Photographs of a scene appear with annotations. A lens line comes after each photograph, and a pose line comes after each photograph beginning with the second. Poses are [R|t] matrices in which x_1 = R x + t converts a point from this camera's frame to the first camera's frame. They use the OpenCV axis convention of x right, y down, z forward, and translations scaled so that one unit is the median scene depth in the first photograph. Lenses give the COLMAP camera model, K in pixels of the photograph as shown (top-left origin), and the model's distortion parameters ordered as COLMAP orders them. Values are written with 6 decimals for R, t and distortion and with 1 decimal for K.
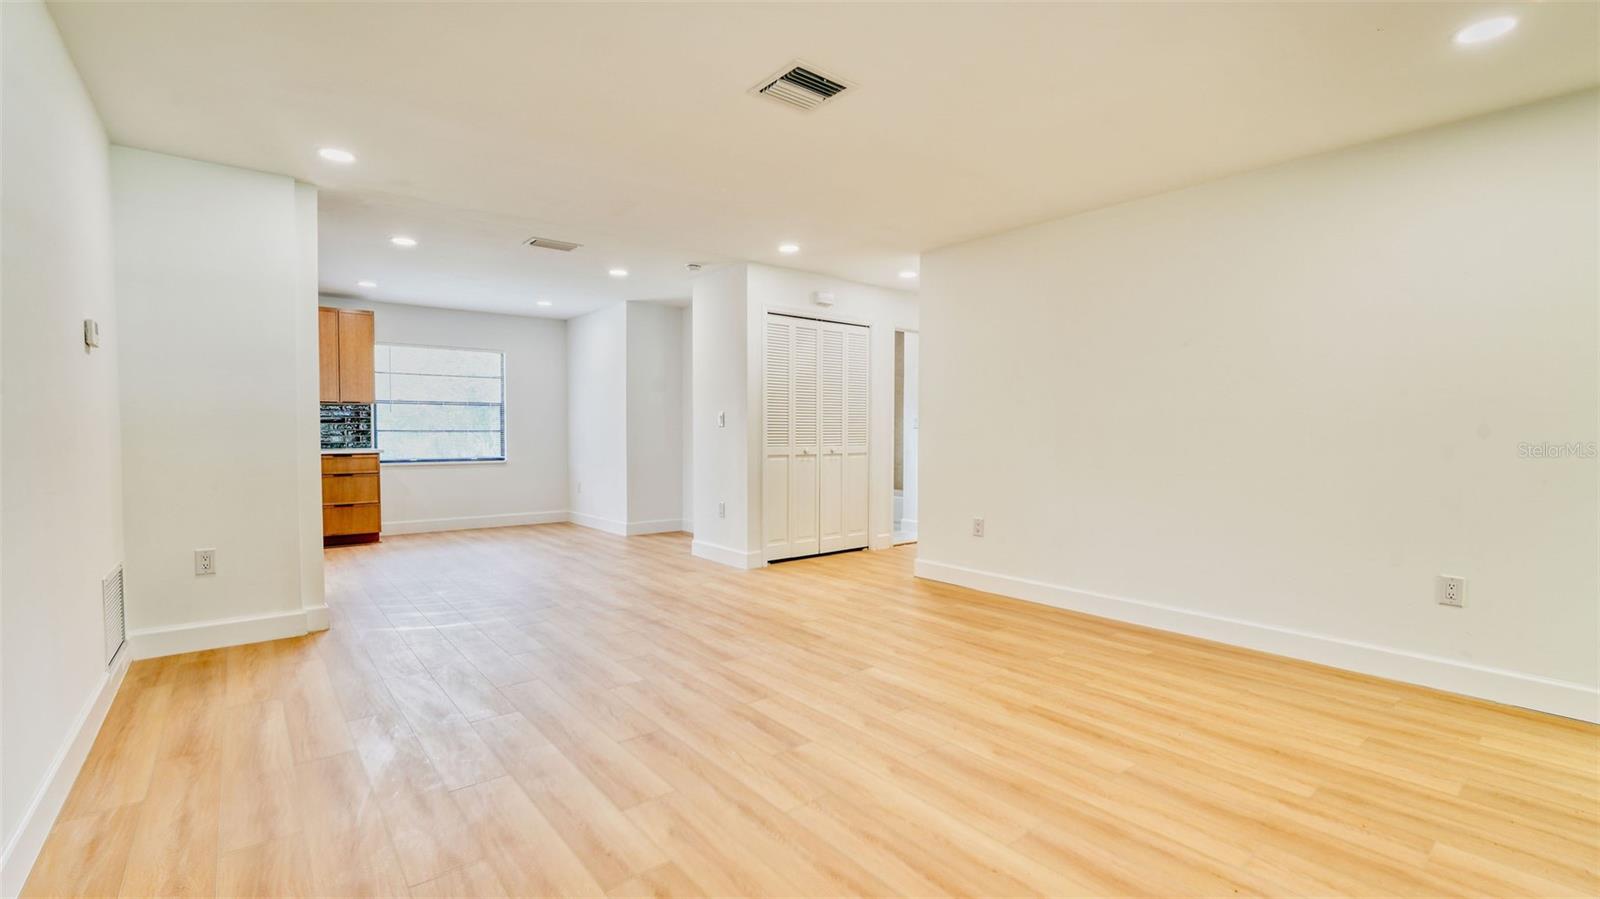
lens RADIAL K [[695.5, 0, 802.3], [0, 695.5, 455.5], [0, 0, 1]] dist [-0.024023, -0.000217]
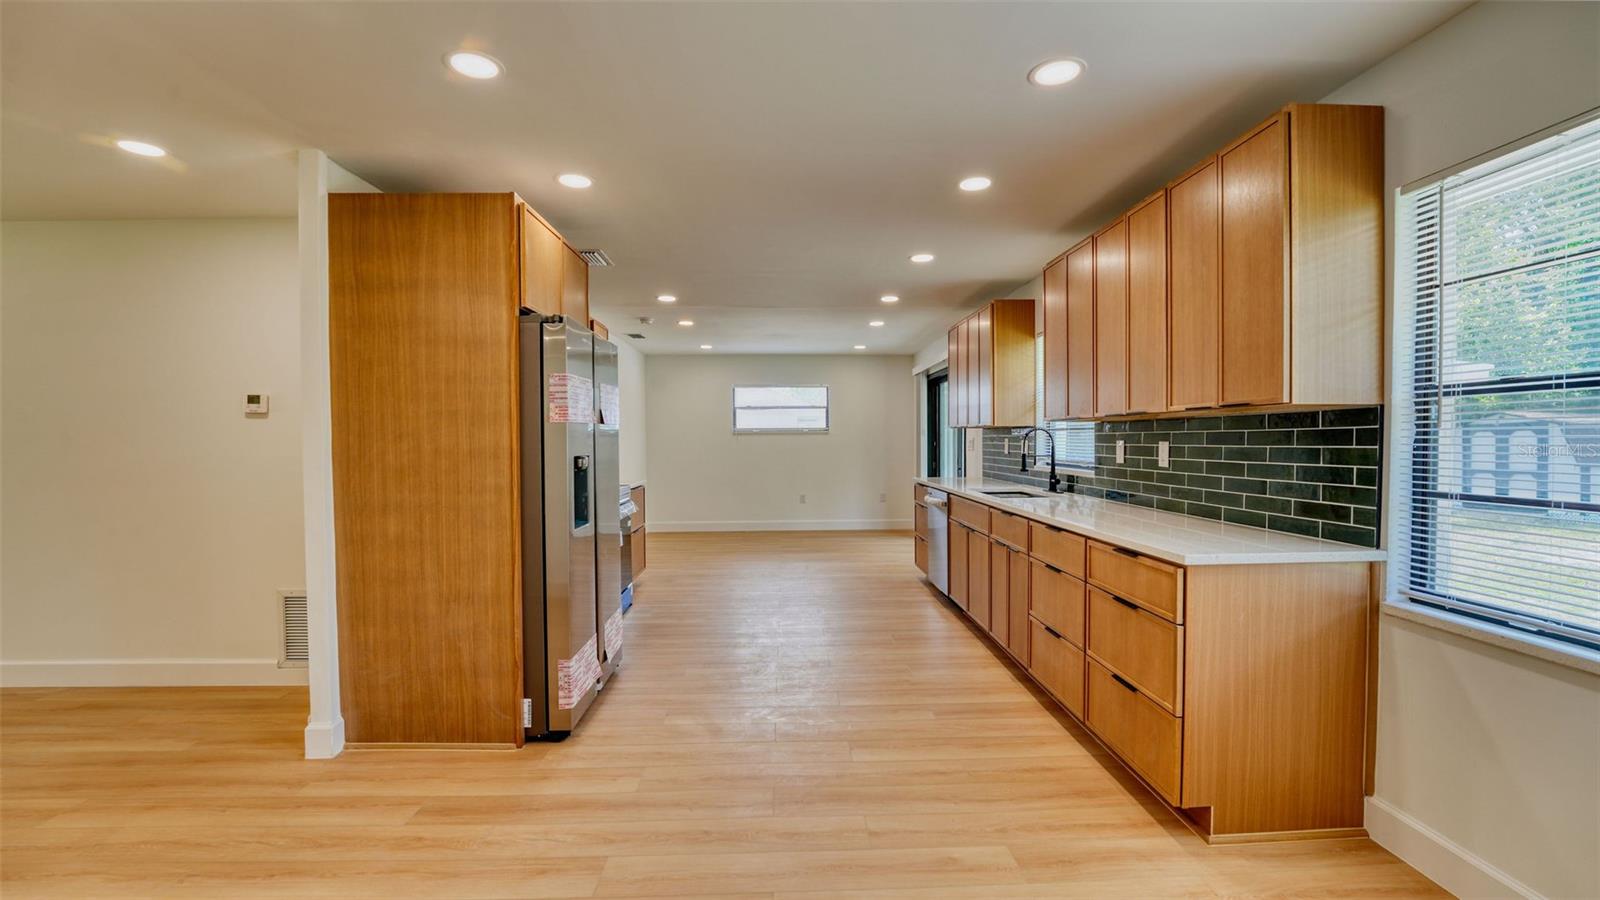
lens RADIAL K [[652.7, 0, 806.4], [0, 652.7, 455.5], [0, 0, 1]] dist [-0.027006, 0.000886]
pose [[-0.603349, 0.023108, -0.797142, -0.373139], [-0.022042, 0.998715, 0.045634, -0.086496], [0.797173, 0.045104, -0.602064, 1.420691]]
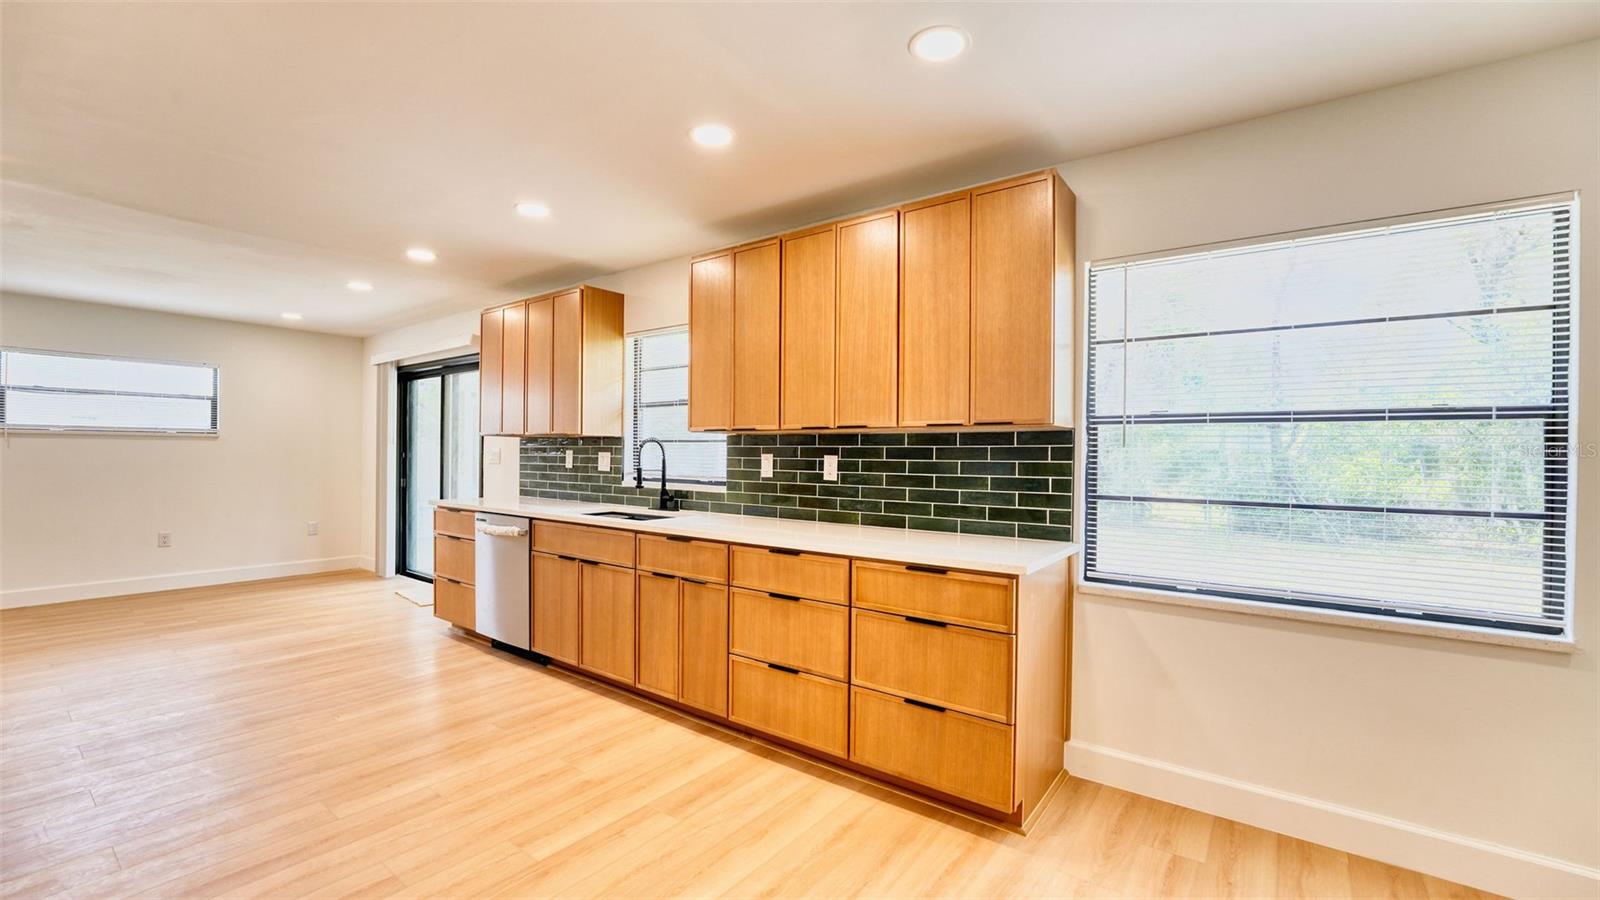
lens RADIAL K [[652.7, 0, 806.4], [0, 652.7, 455.5], [0, 0, 1]] dist [-0.027006, 0.000886]
pose [[0.242918, 0.005024, -0.970034, -0.461589], [-0.042650, 0.999075, -0.005506, -0.074250], [0.969109, 0.042709, 0.242908, 1.131425]]
